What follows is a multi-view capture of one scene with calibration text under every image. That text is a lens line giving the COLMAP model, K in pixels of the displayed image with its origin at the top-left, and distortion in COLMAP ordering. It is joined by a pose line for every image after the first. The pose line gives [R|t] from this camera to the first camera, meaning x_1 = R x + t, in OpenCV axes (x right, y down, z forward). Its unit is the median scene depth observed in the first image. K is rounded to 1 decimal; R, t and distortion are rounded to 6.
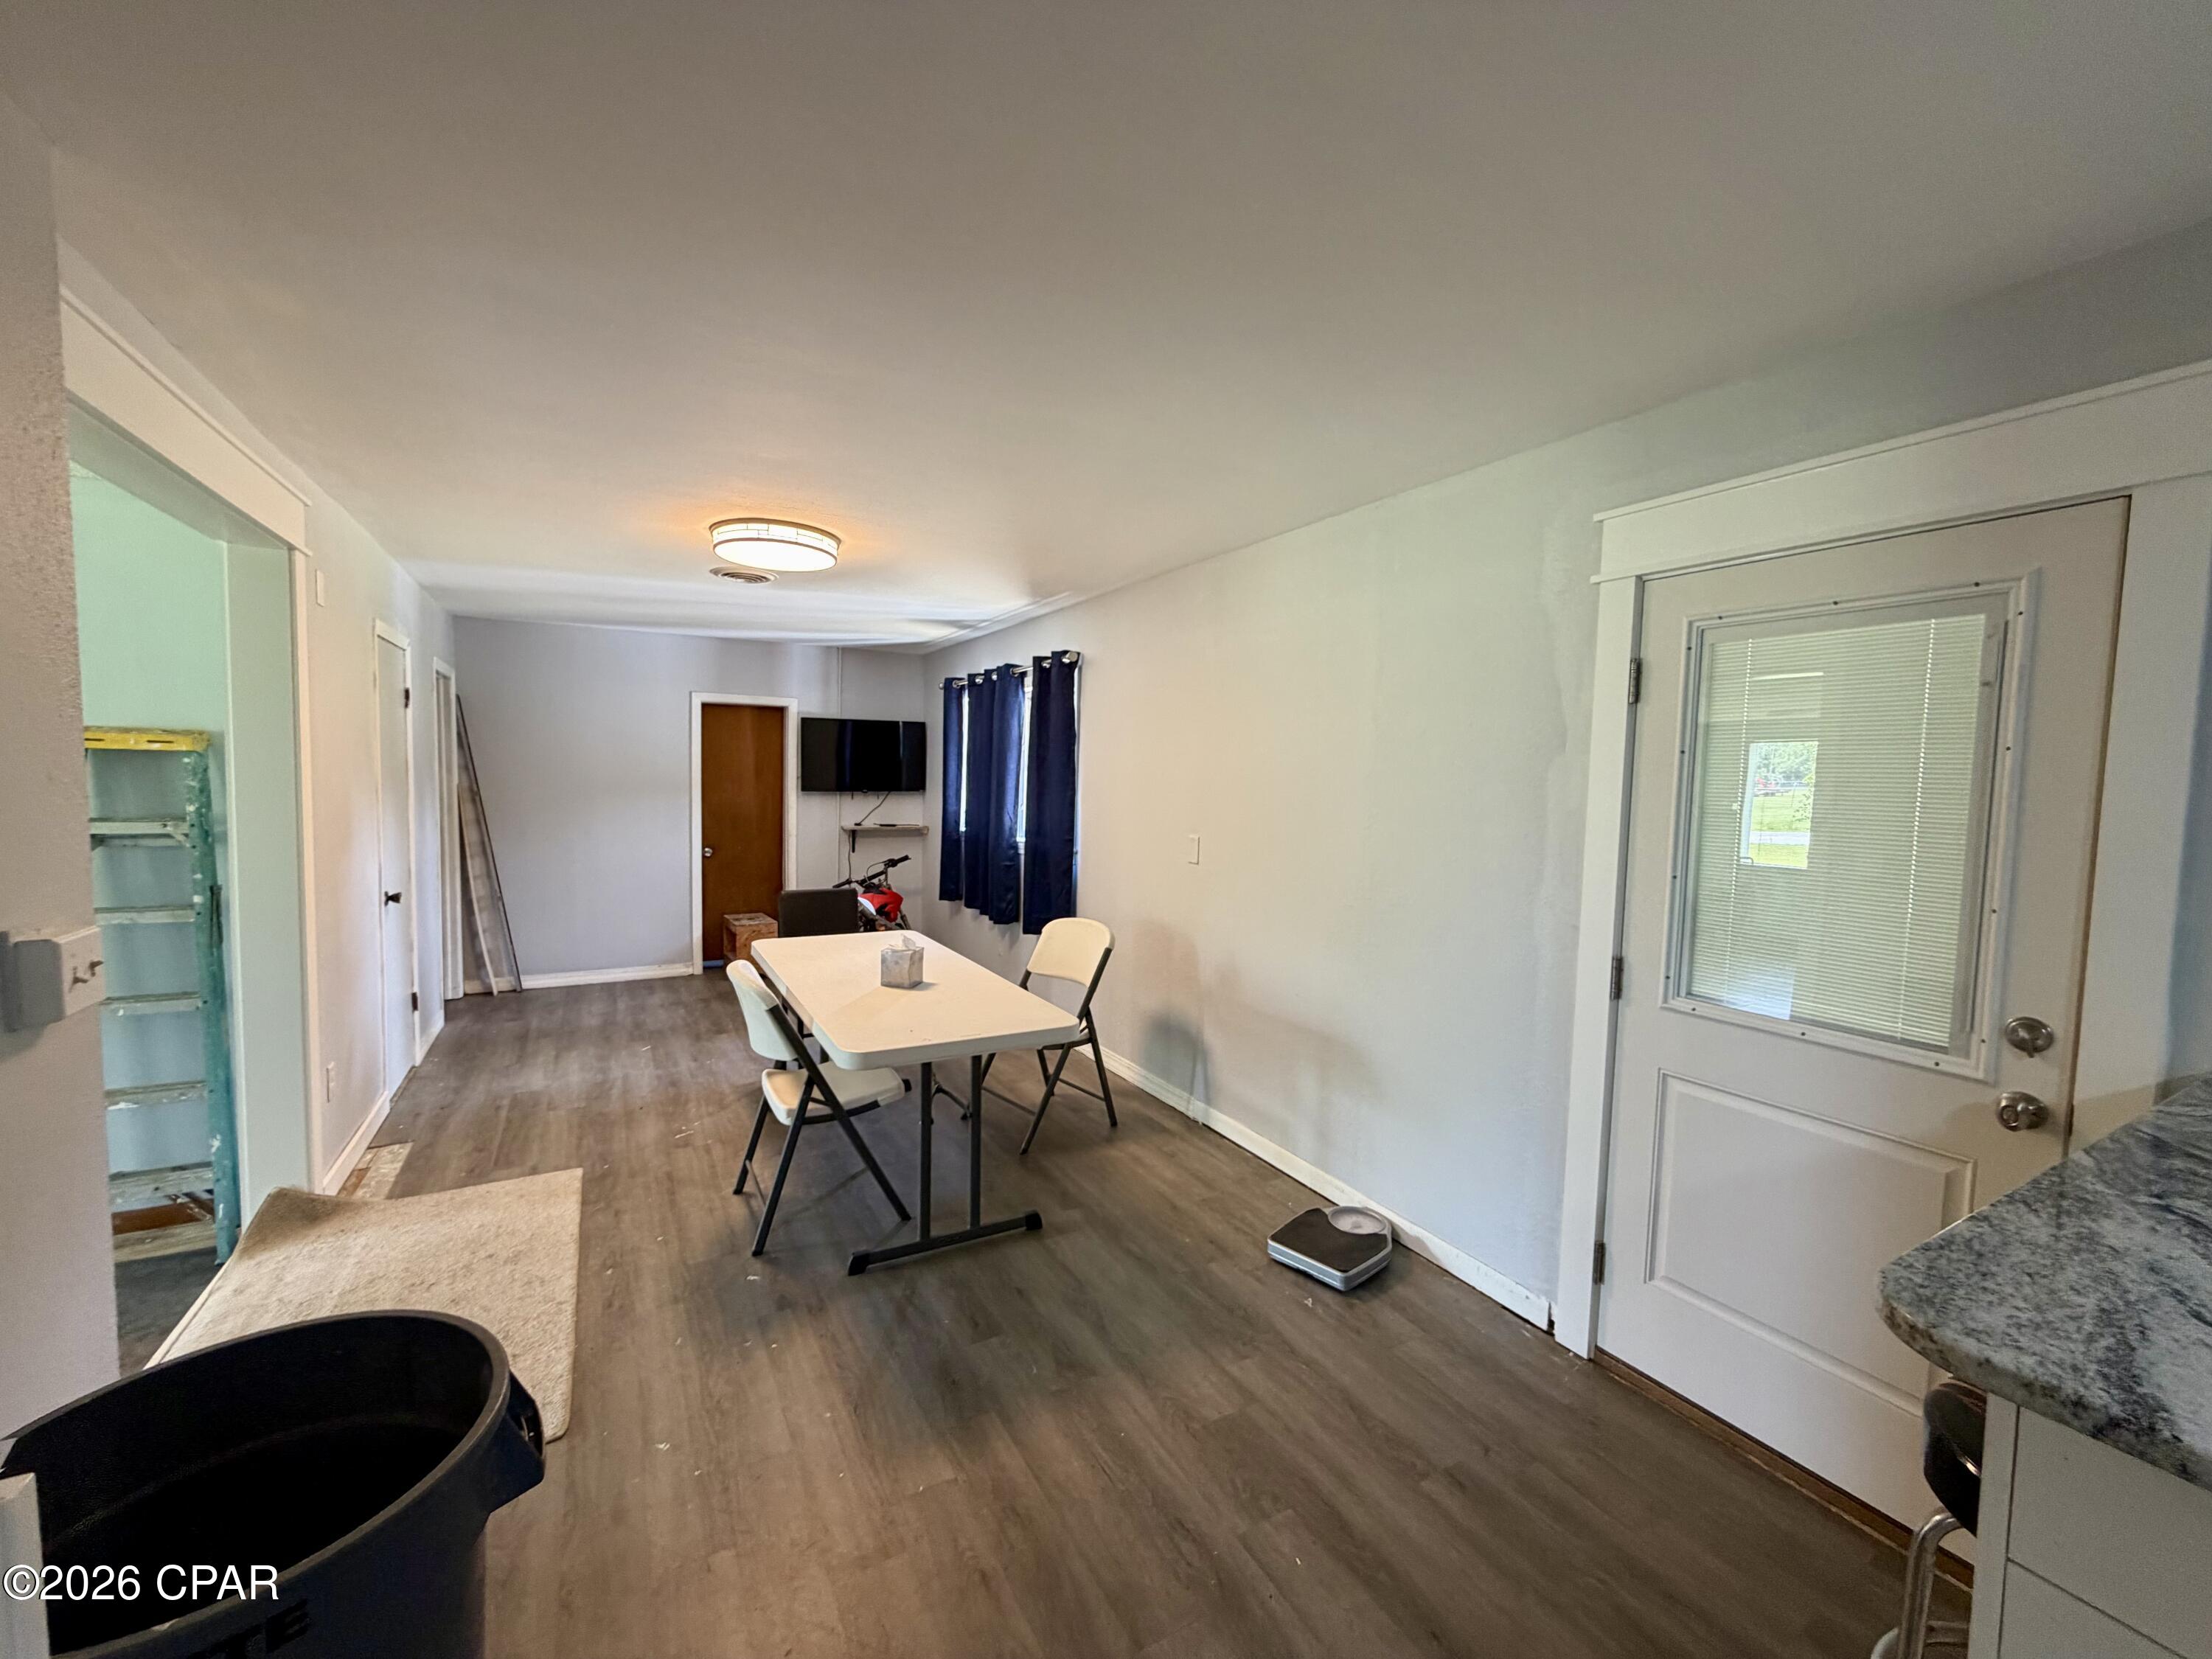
lens RADIAL K [[884.5, 0, 1099.8], [0, 884.5, 830.8], [0, 0, 1]] dist [0.000704, 0.000018]
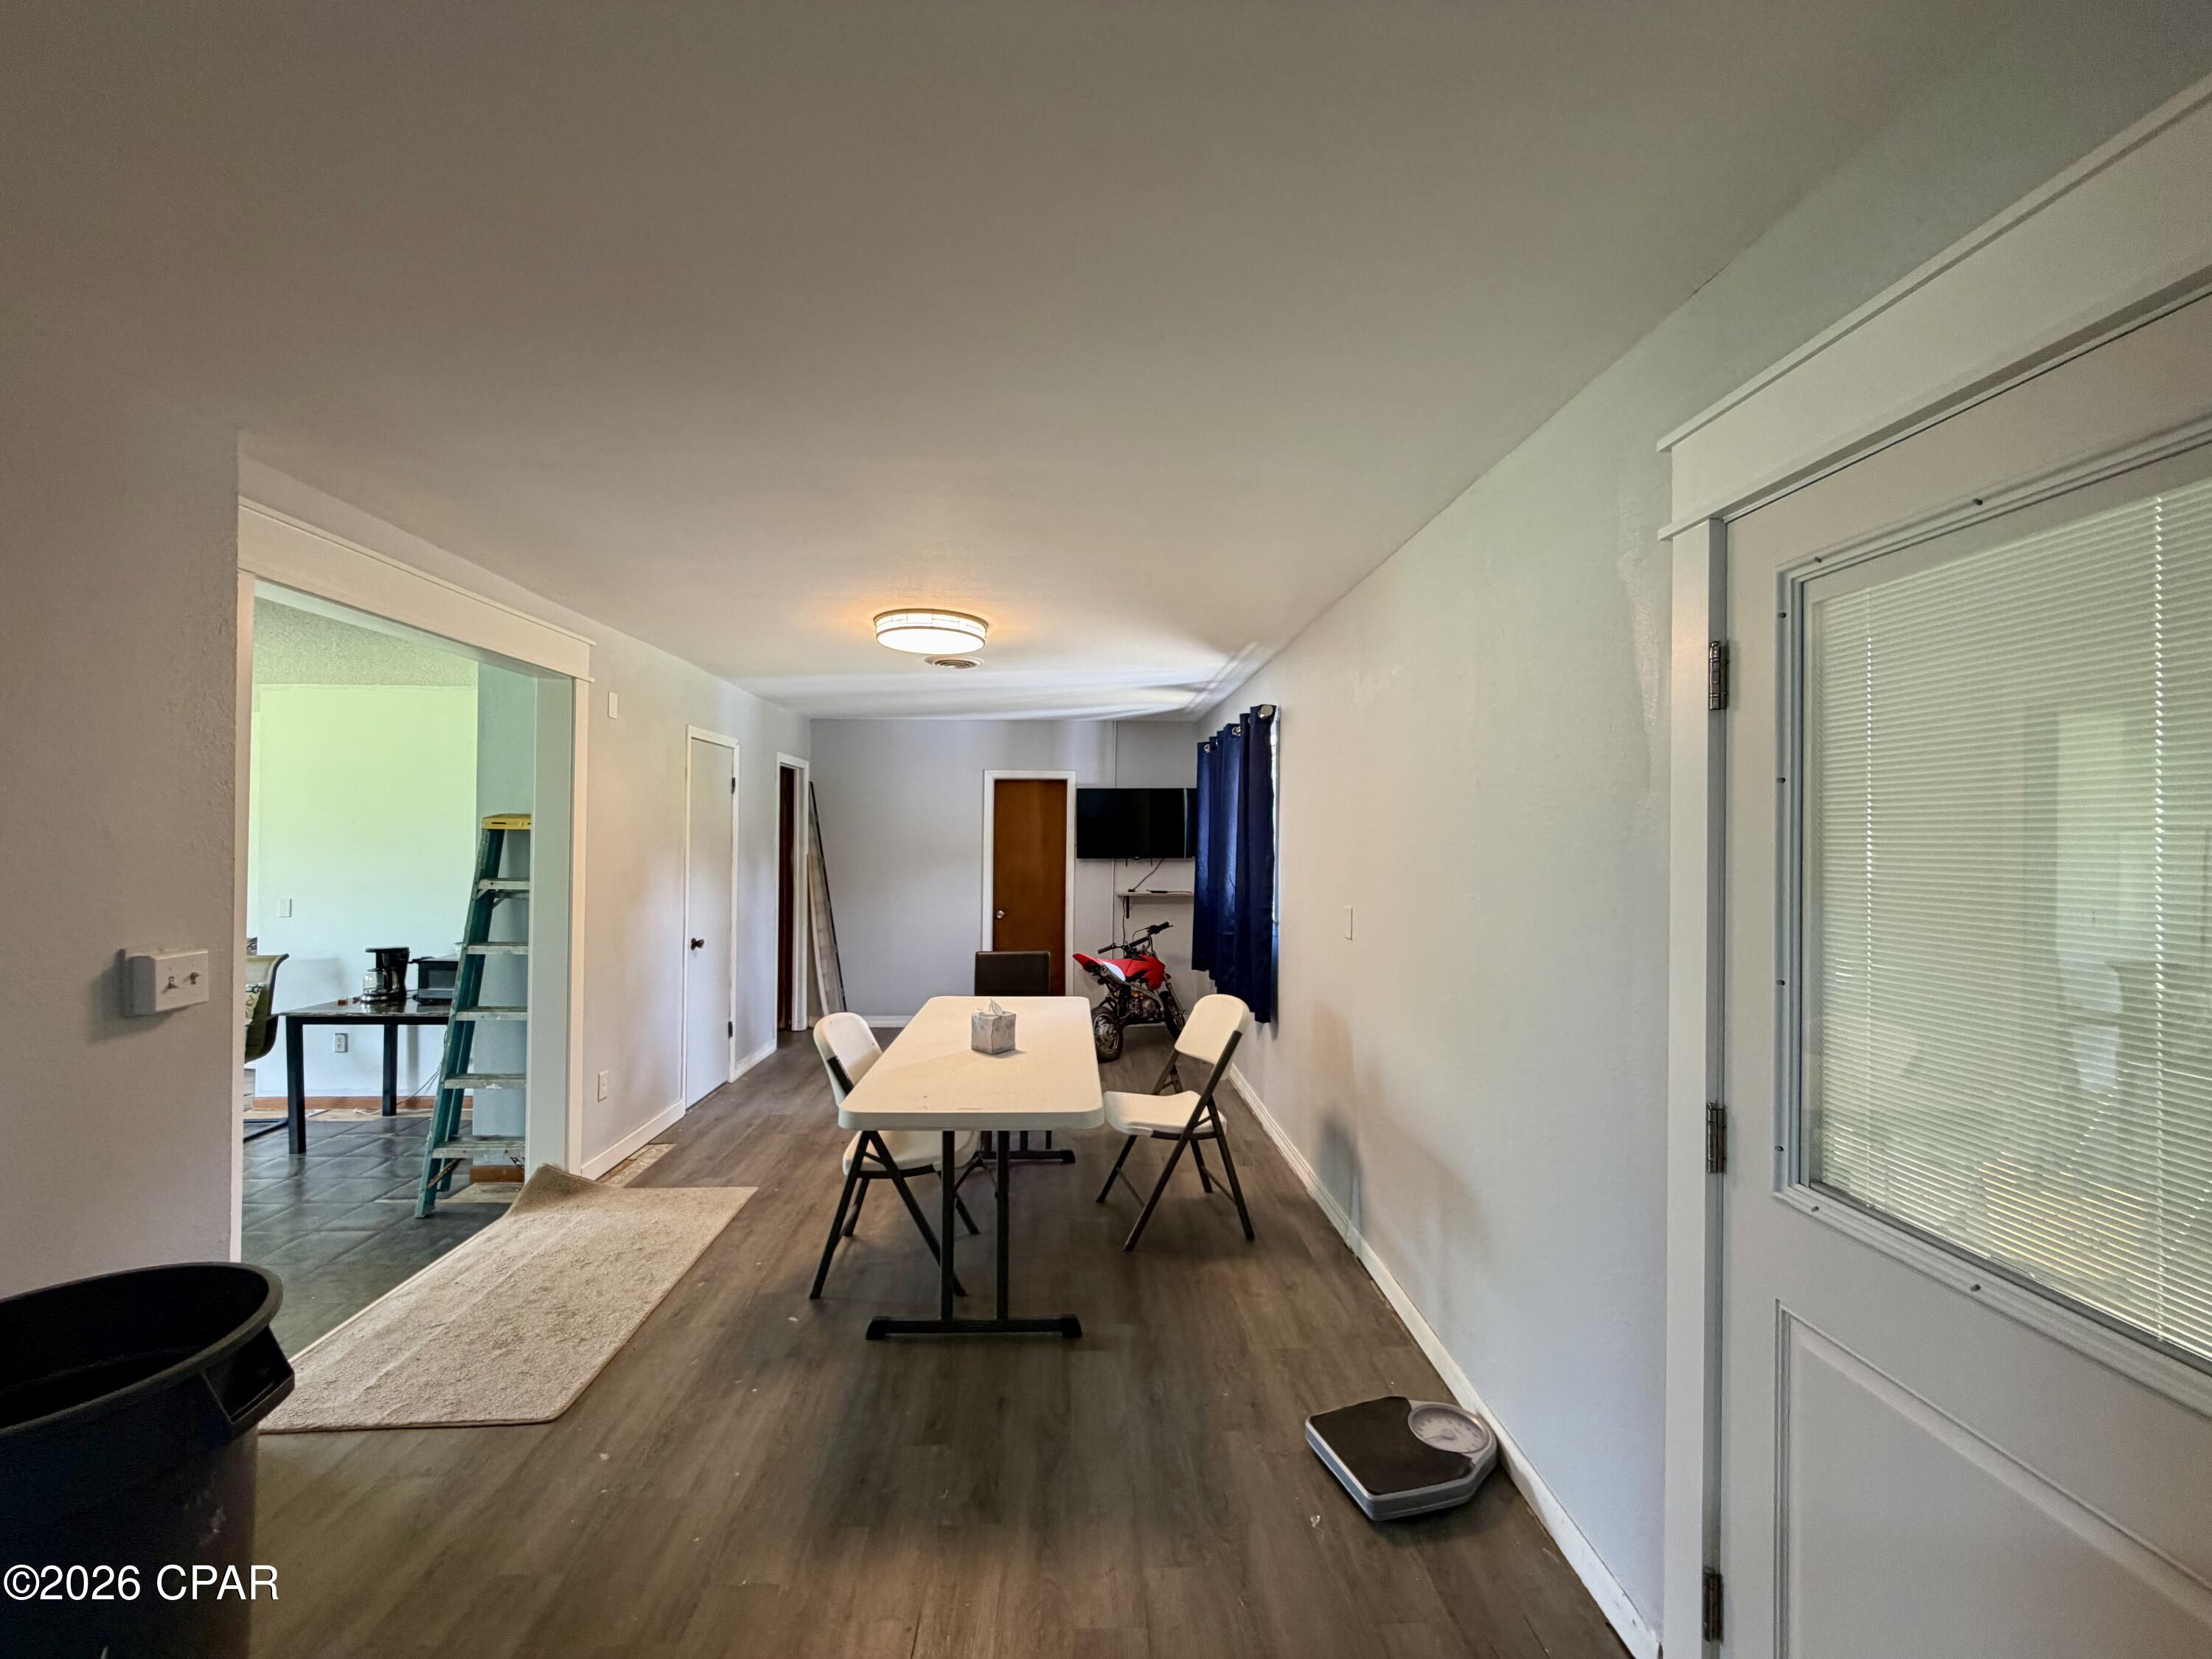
lens RADIAL K [[884.5, 0, 1098.1], [0, 884.5, 832.0], [0, 0, 1]] dist [0.000704, 0.000018]
pose [[0.891457, -0.019079, -0.452703, 0.308638], [-0.015474, 0.997248, -0.072500, -0.000145], [0.452841, 0.071635, 0.888709, 0.141287]]
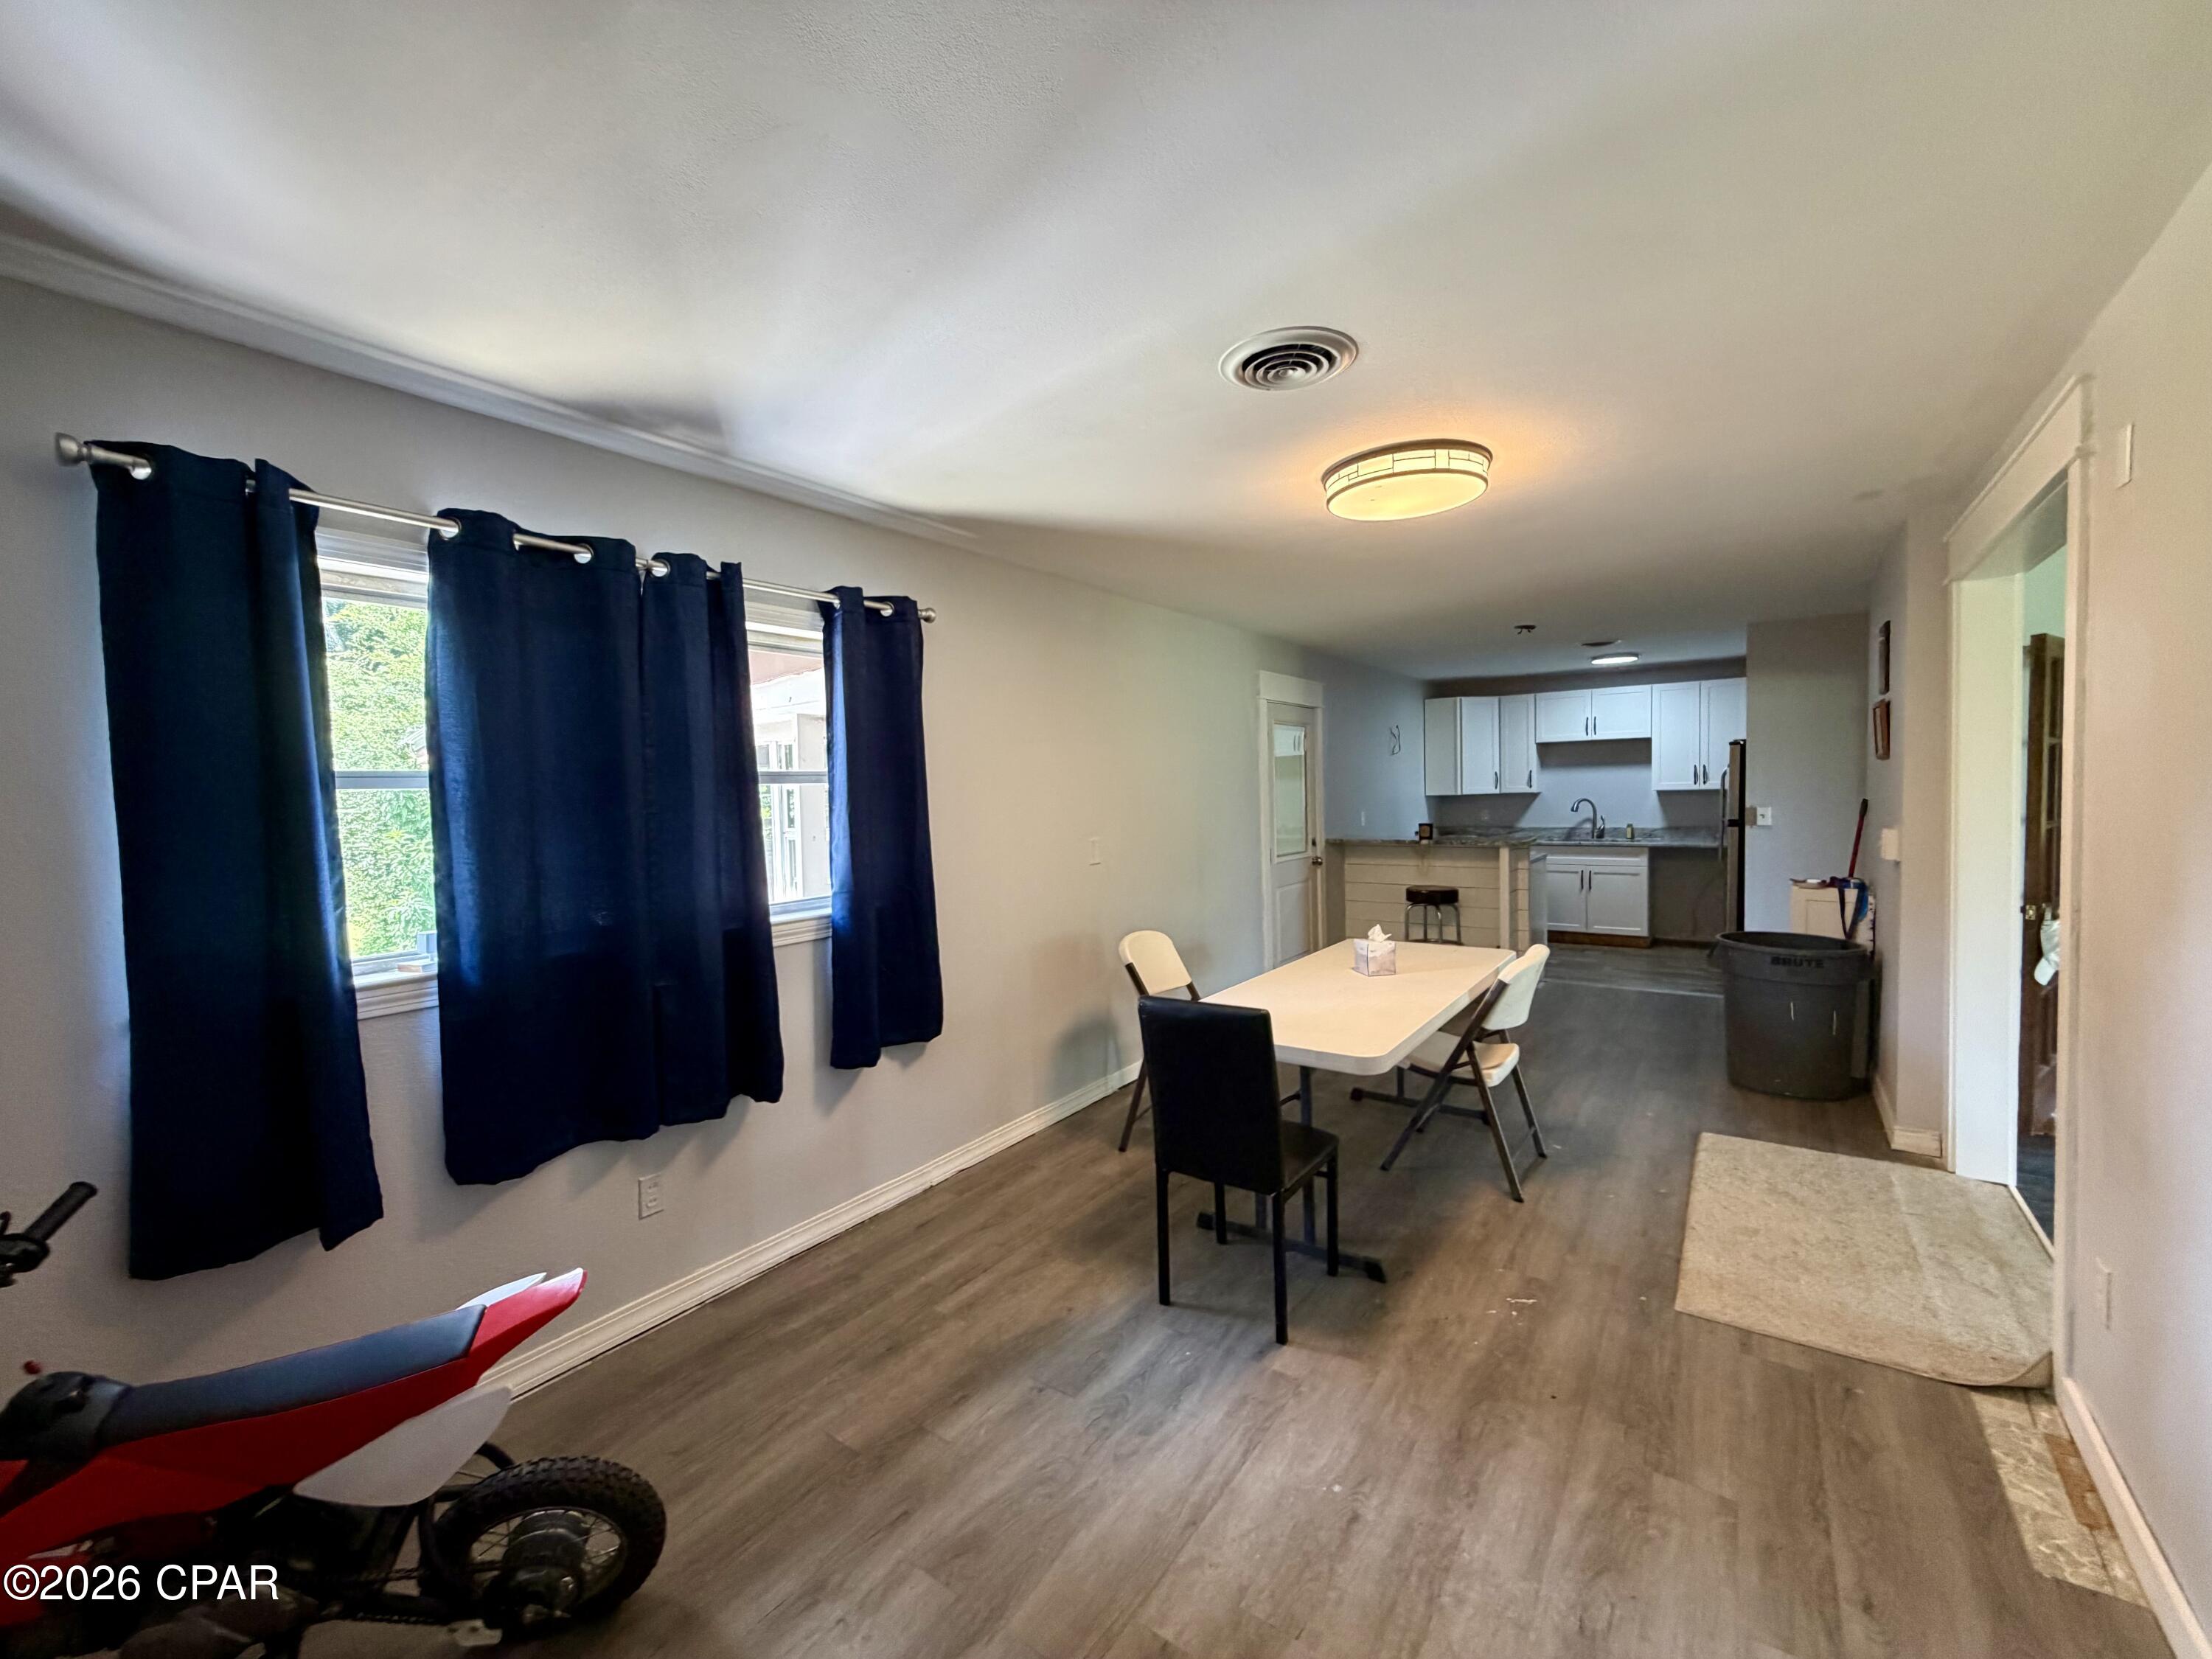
lens RADIAL K [[884.5, 0, 1100.8], [0, 884.5, 834.8], [0, 0, 1]] dist [0.000704, 0.000018]
pose [[-0.418193, -0.055818, 0.906641, -0.966798], [0.068119, 0.993373, 0.092579, -0.109249], [-0.905800, 0.100475, -0.411620, 1.592320]]
